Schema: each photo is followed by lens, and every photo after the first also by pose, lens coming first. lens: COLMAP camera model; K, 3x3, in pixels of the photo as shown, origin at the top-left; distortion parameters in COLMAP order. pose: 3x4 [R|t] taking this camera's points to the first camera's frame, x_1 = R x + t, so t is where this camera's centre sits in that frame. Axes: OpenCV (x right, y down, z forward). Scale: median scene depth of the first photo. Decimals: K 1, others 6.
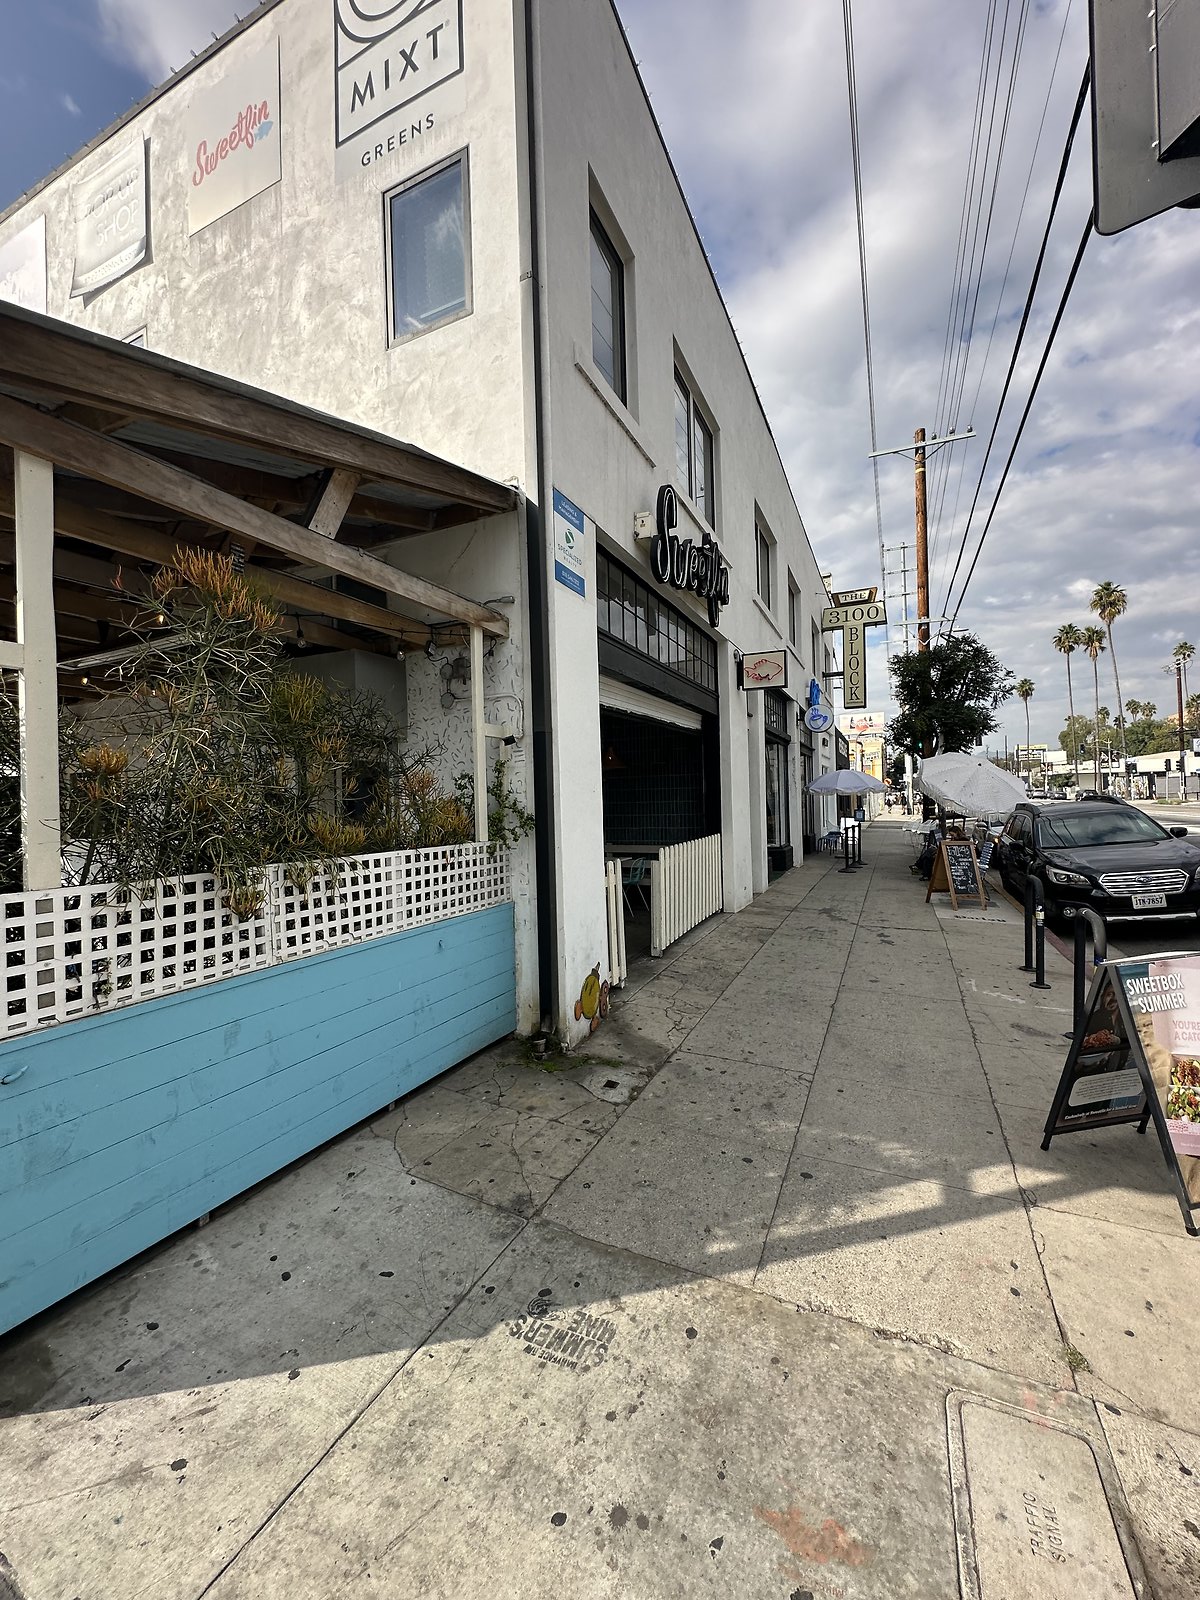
lens RADIAL K [[642.5, 0, 602.3], [0, 642.5, 795.2], [0, 0, 1]] dist [-0.000519, -0.000040]
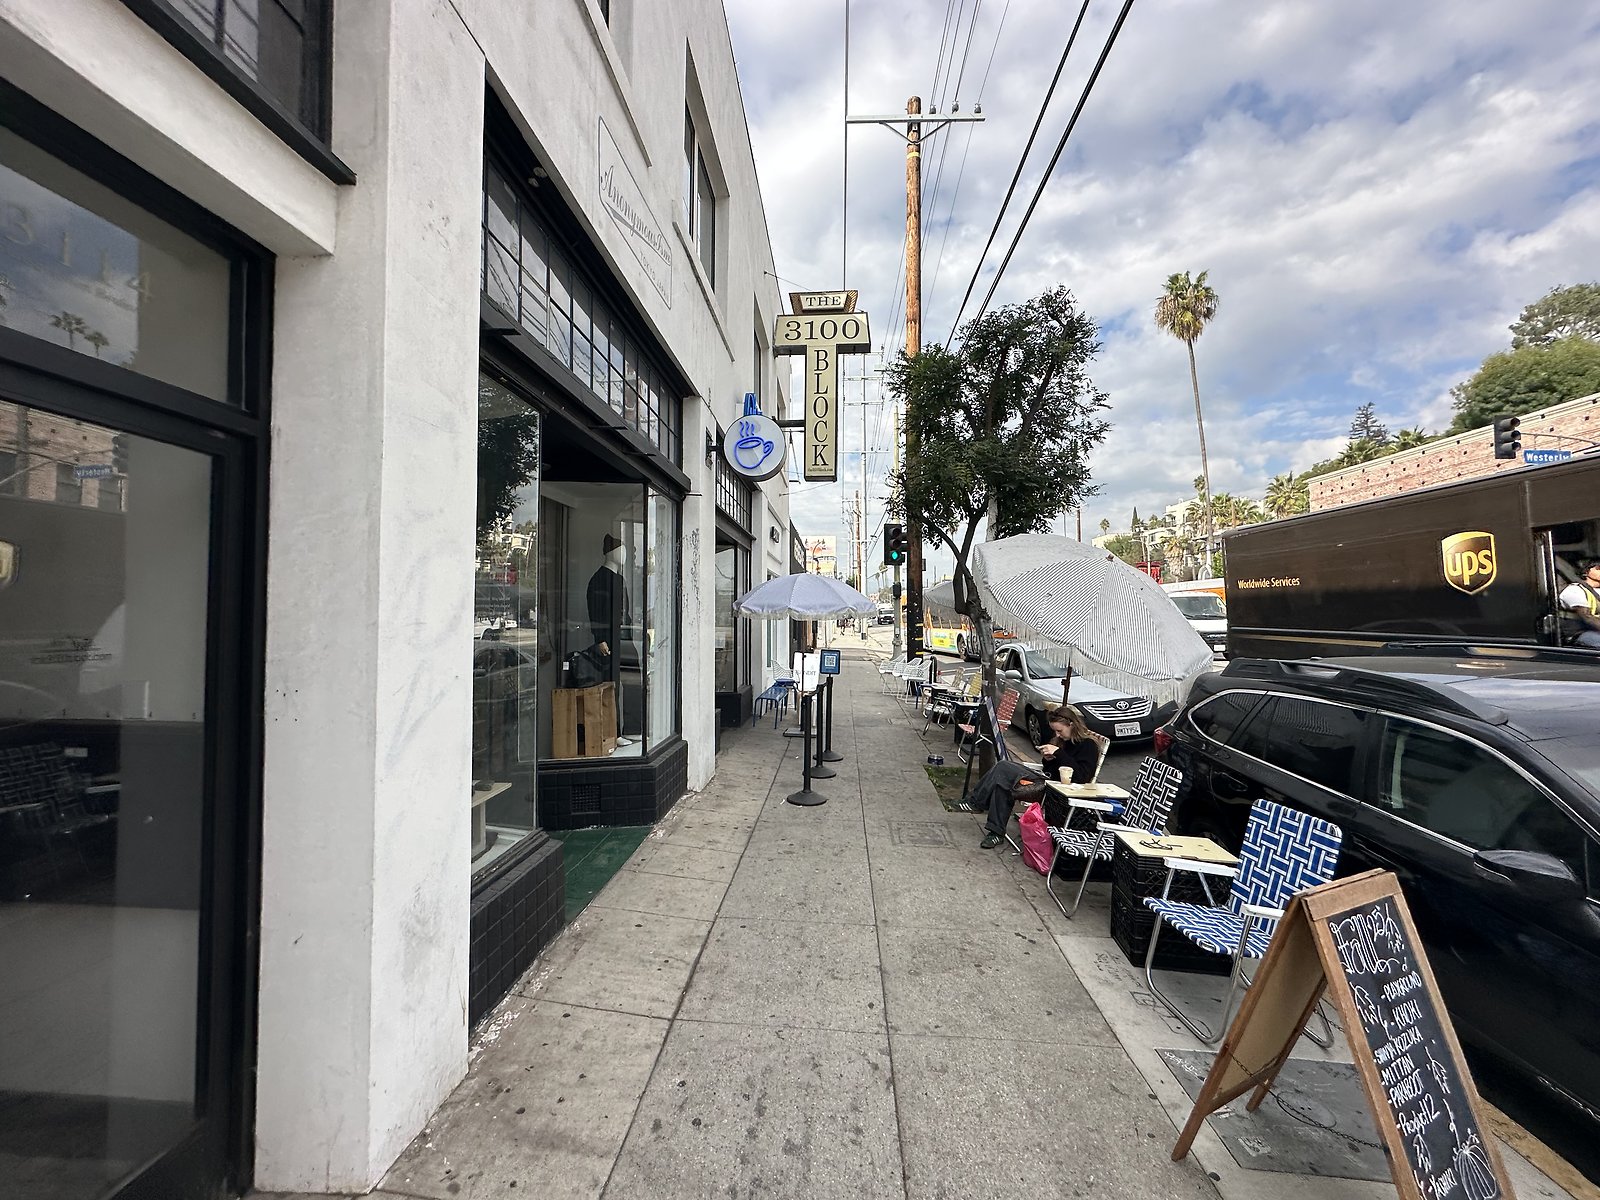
lens RADIAL K [[642.5, 0, 798.3], [0, 642.5, 604.4], [0, 0, 1]] dist [-0.000519, -0.000040]
pose [[0.934472, 0.030505, 0.354727, 0.156886], [-0.024550, 0.999472, -0.021278, -0.001227], [-0.355189, 0.011175, 0.934728, 0.428916]]
